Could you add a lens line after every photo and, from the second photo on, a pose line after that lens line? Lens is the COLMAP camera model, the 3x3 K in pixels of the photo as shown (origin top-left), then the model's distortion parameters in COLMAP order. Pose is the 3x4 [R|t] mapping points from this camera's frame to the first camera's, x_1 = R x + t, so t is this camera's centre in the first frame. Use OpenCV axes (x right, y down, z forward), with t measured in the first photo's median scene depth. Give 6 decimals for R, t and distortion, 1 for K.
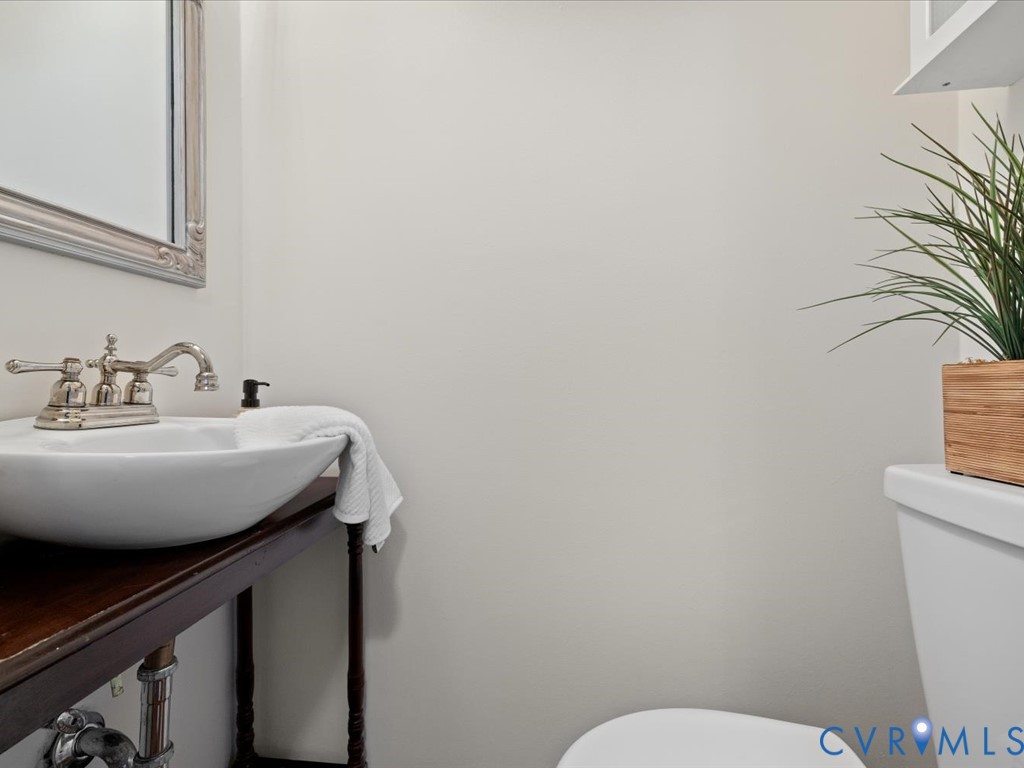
lens RADIAL K [[486.0, 0, 530.2], [0, 486.0, 380.7], [0, 0, 1]] dist [0.000714, 0.000024]
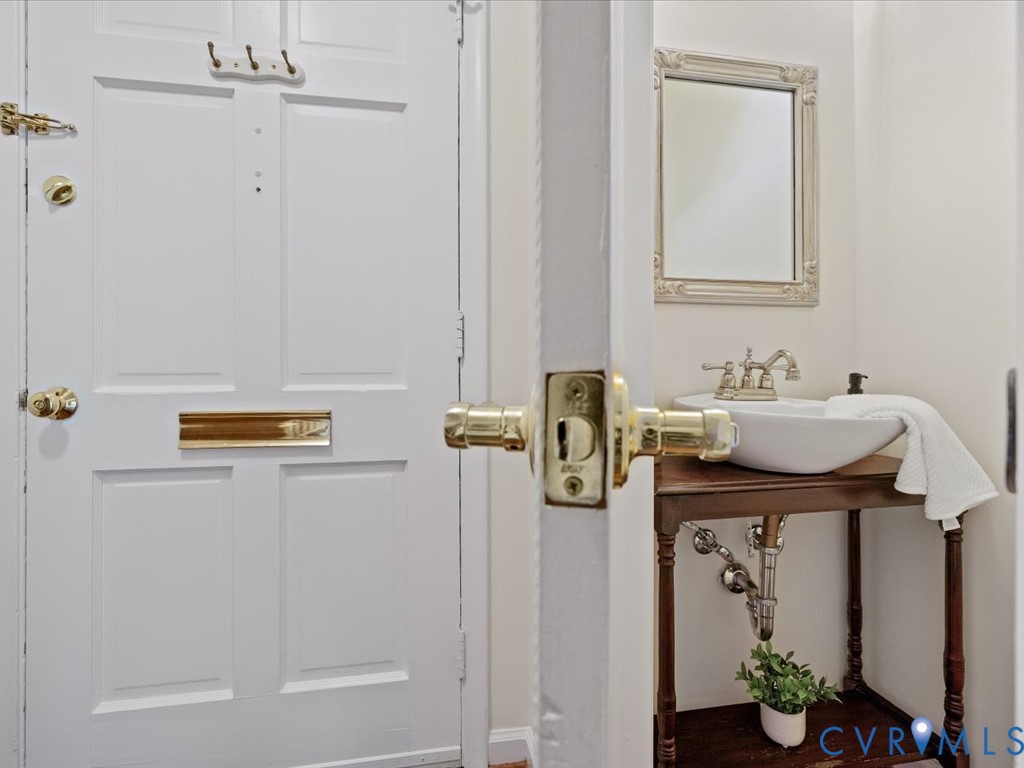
lens RADIAL K [[486.0, 0, 510.9], [0, 486.0, 378.9], [0, 0, 1]] dist [0.000714, 0.000024]
pose [[0.275095, 0.007659, -0.961386, 0.528047], [-0.000158, 0.999969, 0.007921, 0.004003], [0.961417, -0.002027, 0.275088, -0.268581]]
